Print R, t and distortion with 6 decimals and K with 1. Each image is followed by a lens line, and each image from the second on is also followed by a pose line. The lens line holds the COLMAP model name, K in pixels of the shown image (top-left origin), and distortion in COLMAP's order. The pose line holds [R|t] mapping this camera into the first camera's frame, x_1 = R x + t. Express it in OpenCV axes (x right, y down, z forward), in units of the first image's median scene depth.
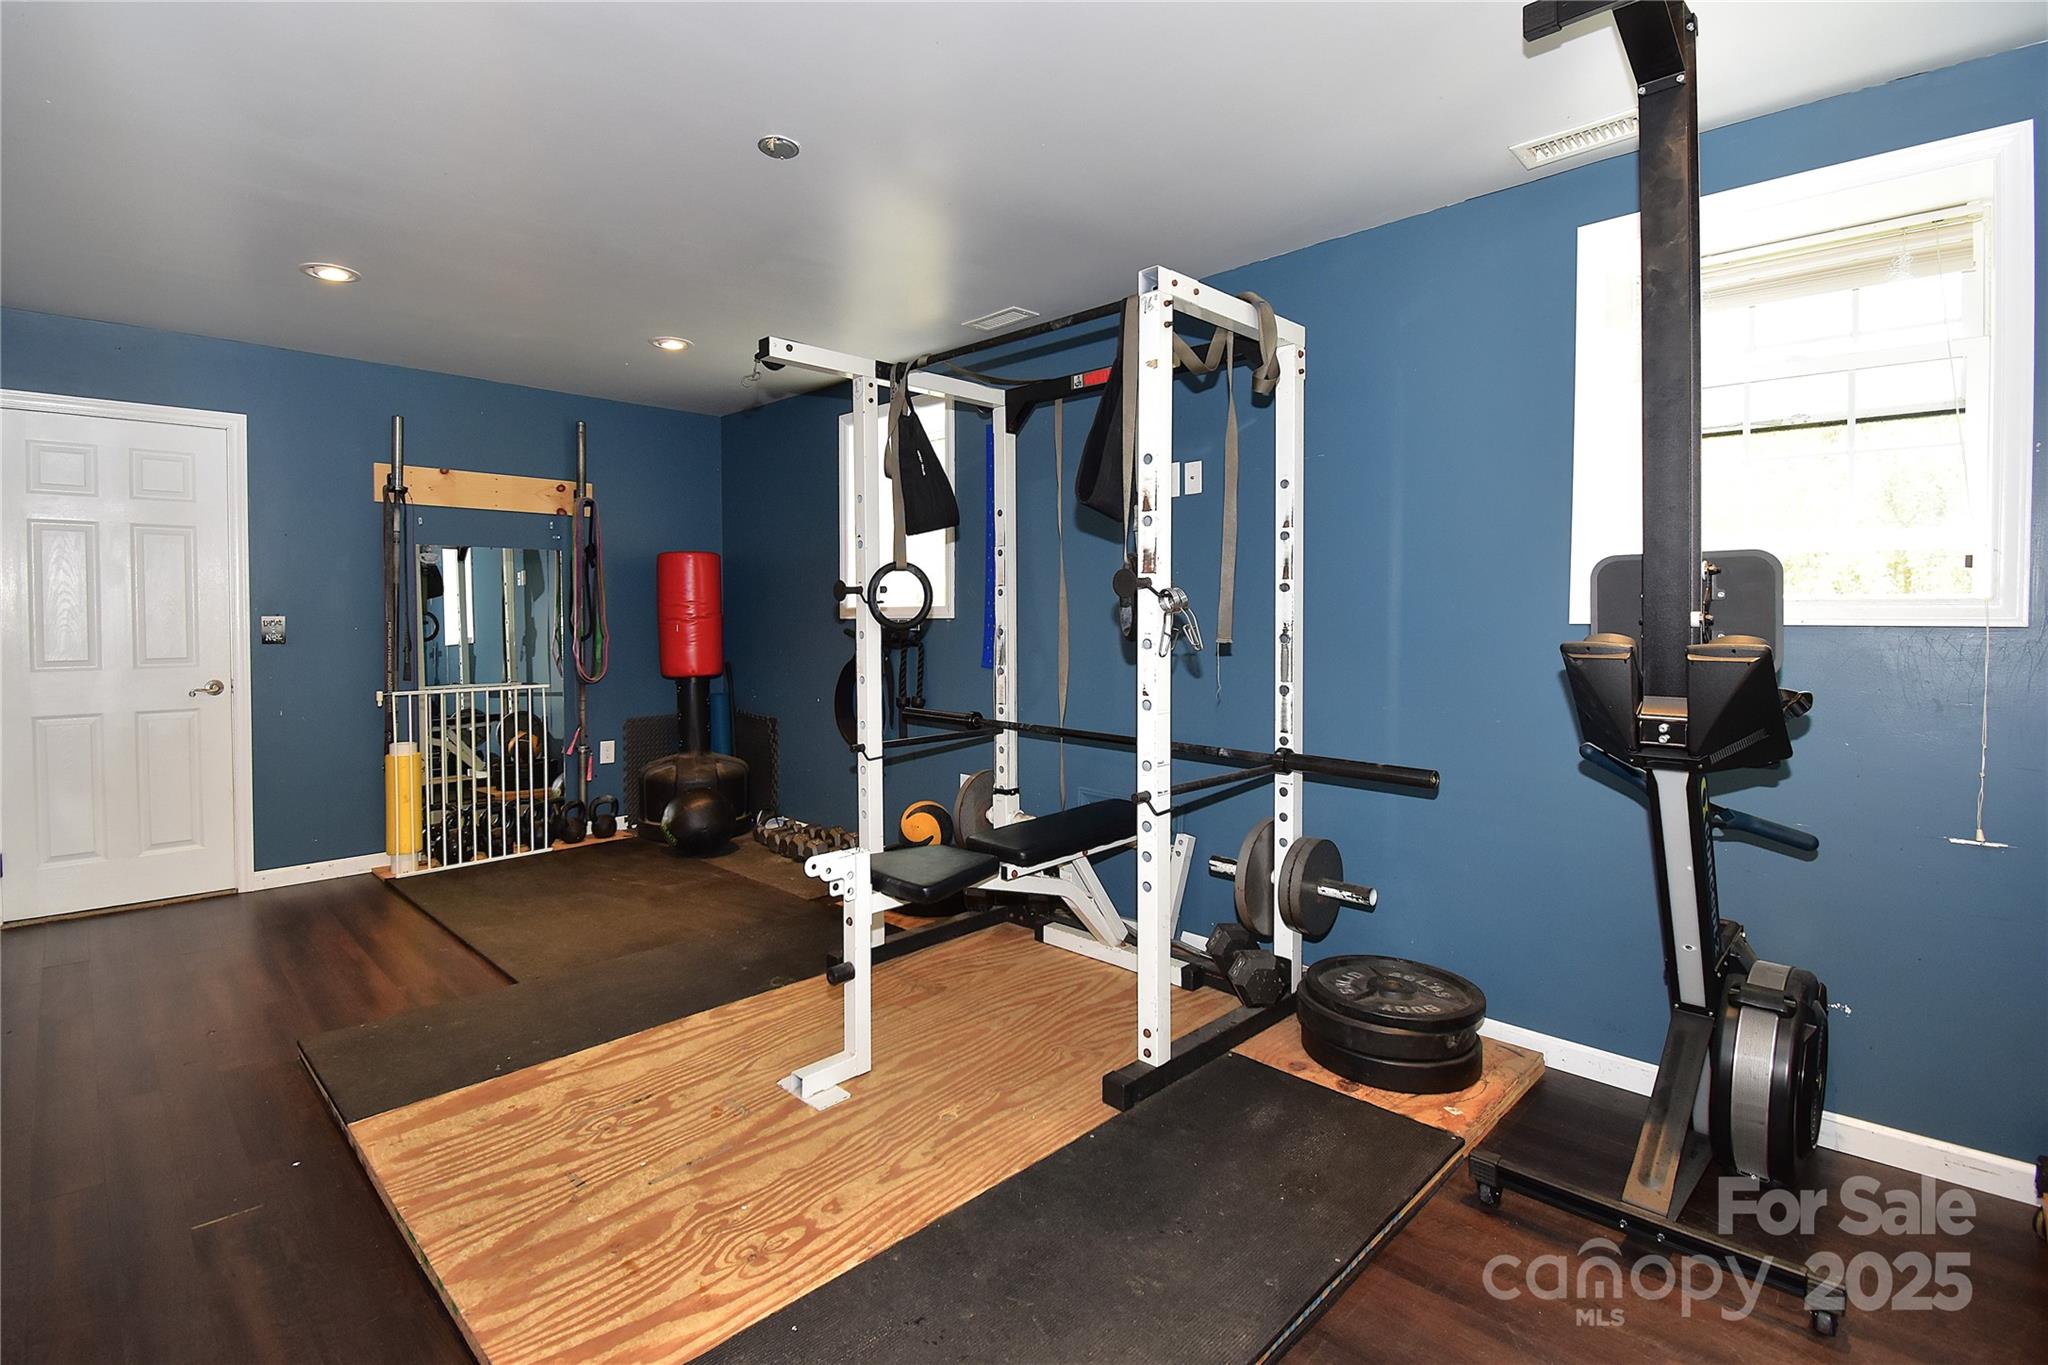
lens RADIAL K [[977.1, 0, 1007.9], [0, 977.1, 620.6], [0, 0, 1]] dist [-0.003708, -0.001482]
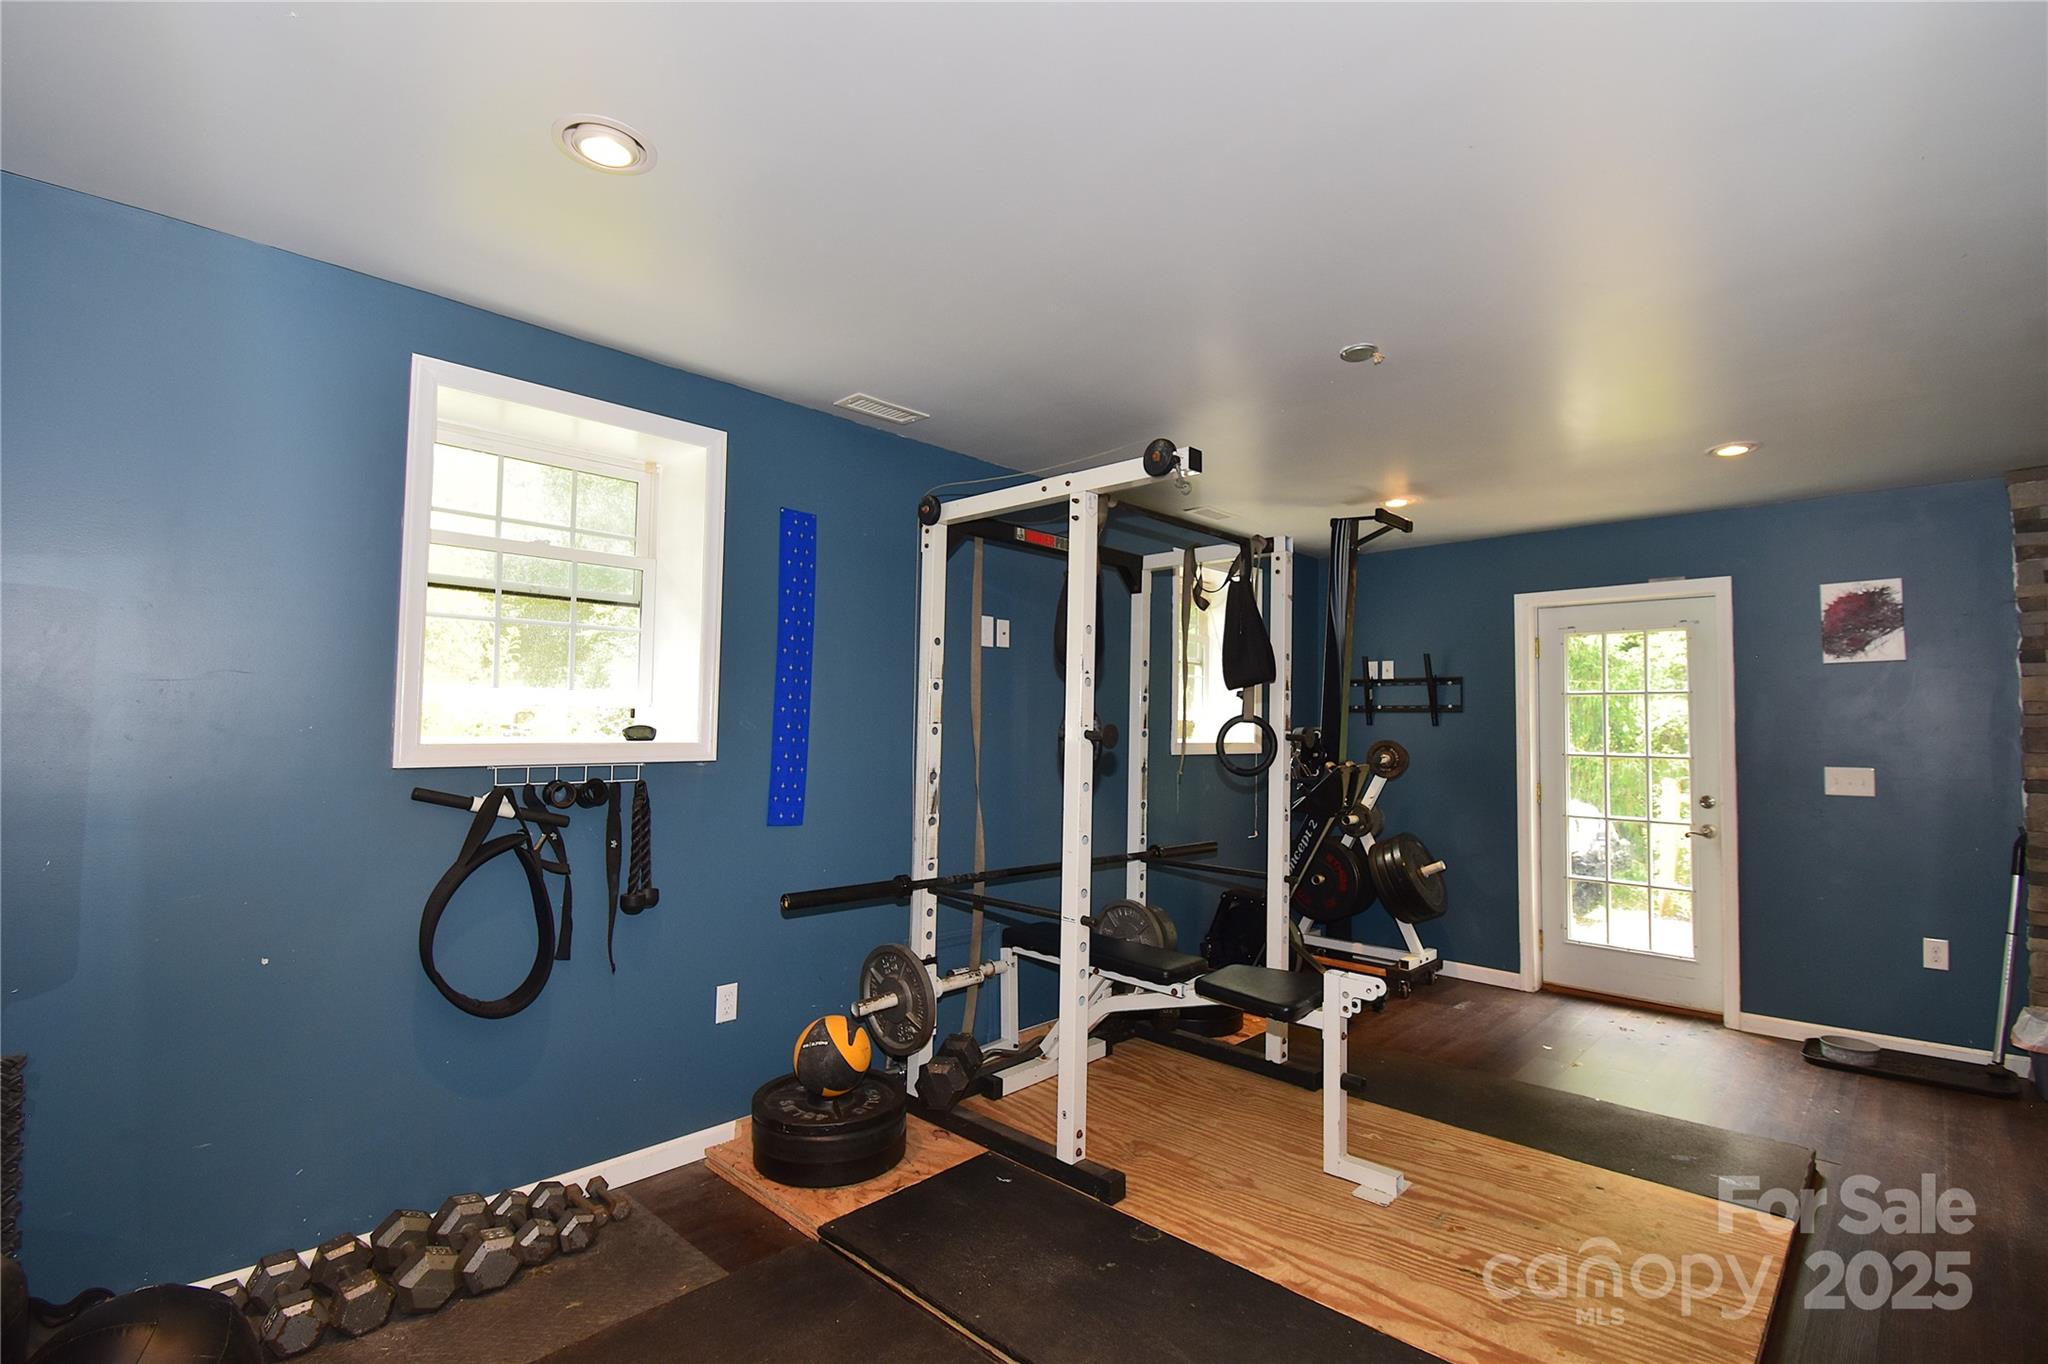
lens RADIAL K [[923.7, 0, 1022.0], [0, 923.7, 671.4], [0, 0, 1]] dist [0.000556, -0.015218]
pose [[-0.013846, 0.060029, 0.998101, -1.173350], [-0.007540, 0.998162, -0.060138, -0.045708], [-0.999876, -0.008358, -0.013368, 1.302831]]
